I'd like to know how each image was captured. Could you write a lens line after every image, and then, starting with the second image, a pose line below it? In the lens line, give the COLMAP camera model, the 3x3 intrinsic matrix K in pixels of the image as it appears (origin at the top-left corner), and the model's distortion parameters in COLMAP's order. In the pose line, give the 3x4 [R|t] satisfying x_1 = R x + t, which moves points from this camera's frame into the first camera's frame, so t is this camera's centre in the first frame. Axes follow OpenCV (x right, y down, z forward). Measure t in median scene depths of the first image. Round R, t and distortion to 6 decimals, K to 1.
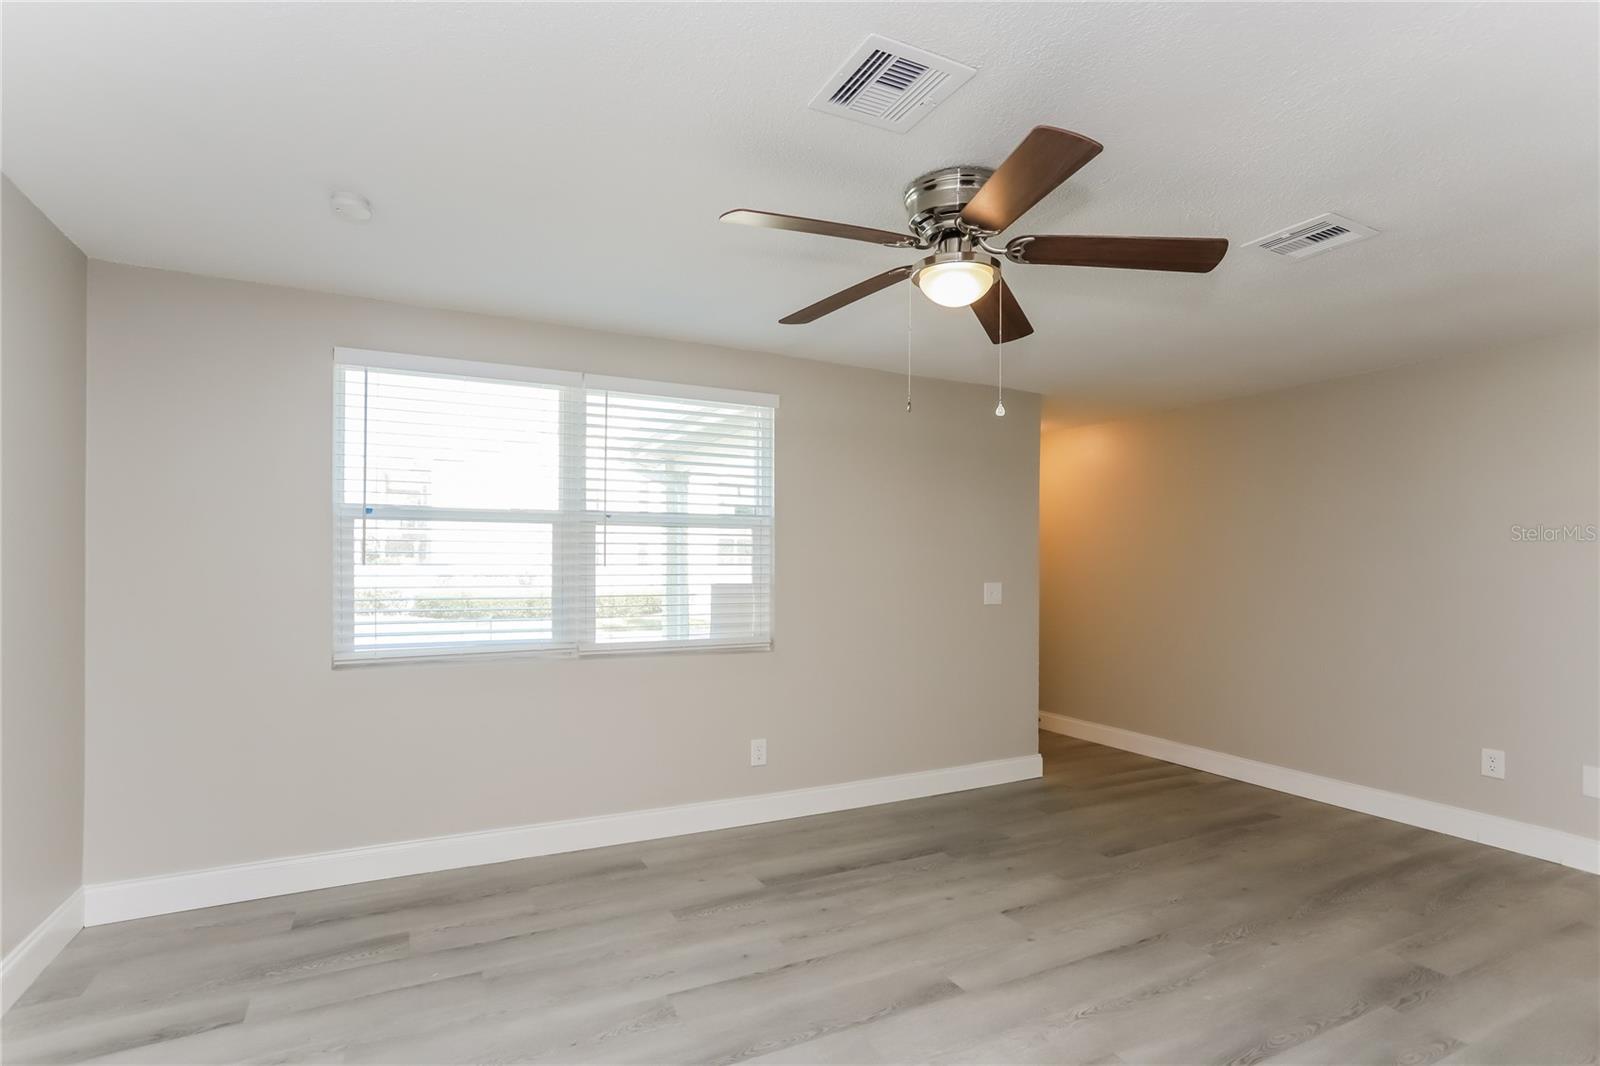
lens RADIAL K [[797.4, 0, 803.5], [0, 797.4, 561.6], [0, 0, 1]] dist [0.013235, -0.002829]
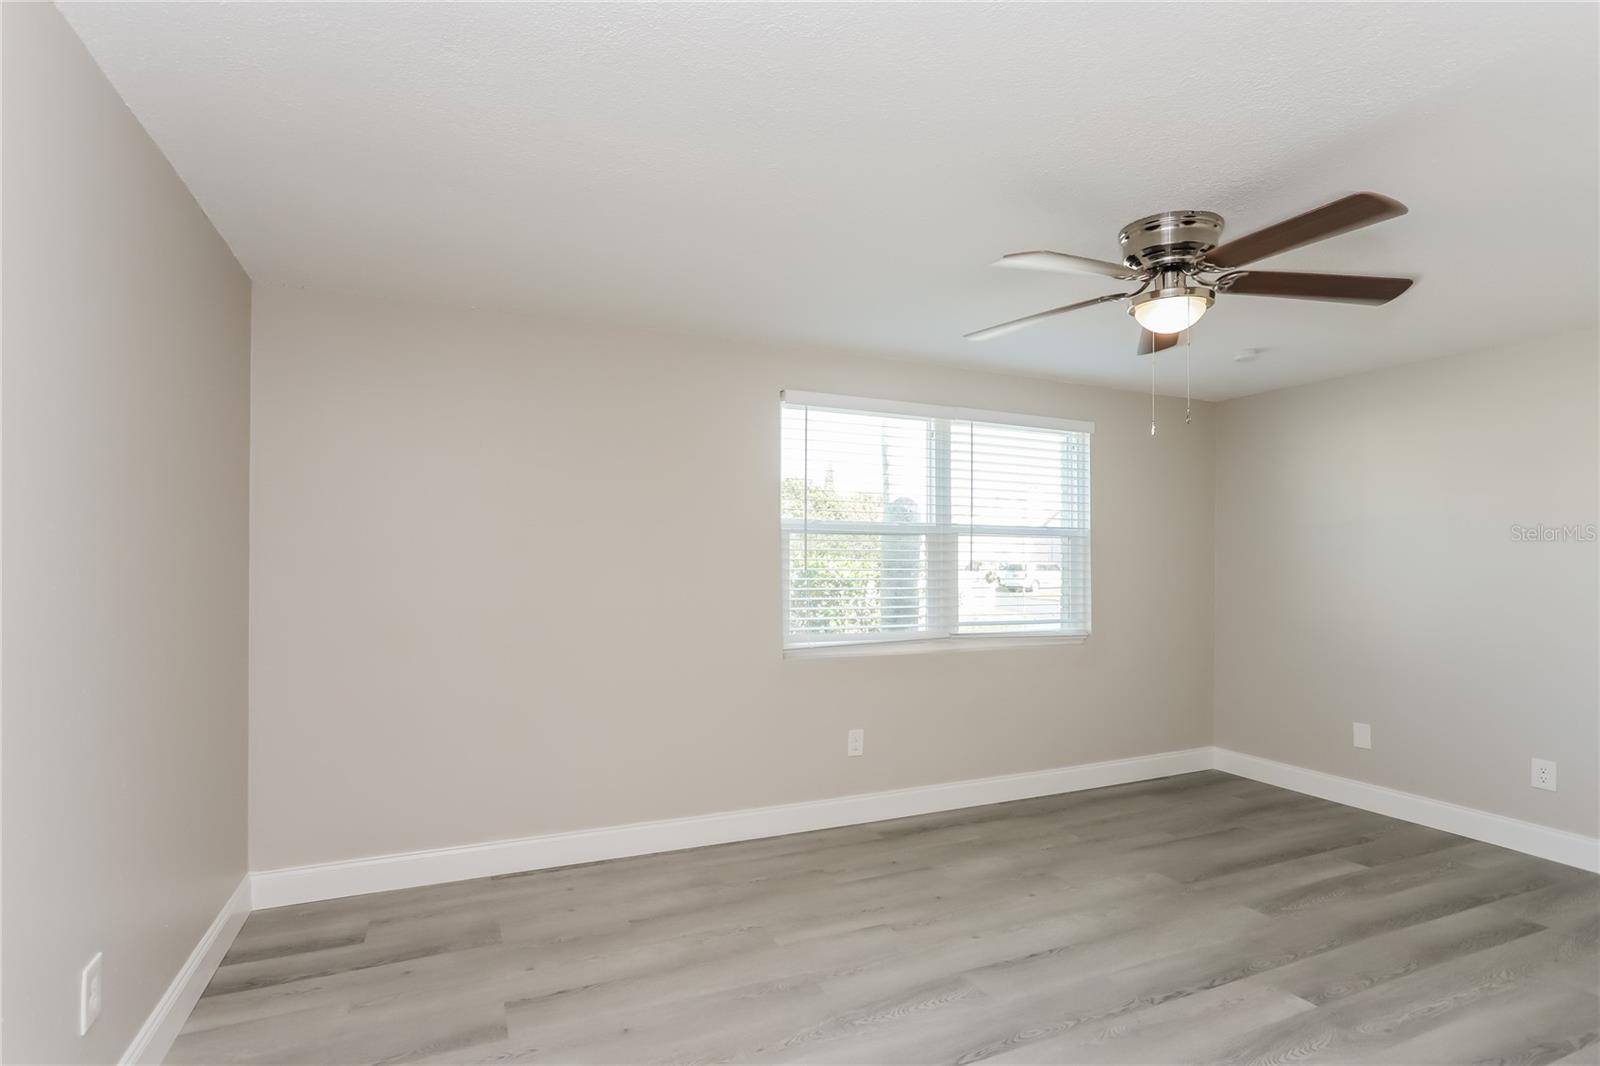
lens RADIAL K [[797.4, 0, 834.3], [0, 797.4, 559.7], [0, 0, 1]] dist [0.013235, -0.002829]
pose [[0.999875, 0.000196, -0.015806, -0.385580], [-0.000315, 0.999971, -0.007552, -0.001982], [0.015804, 0.007556, 0.999847, -0.158183]]
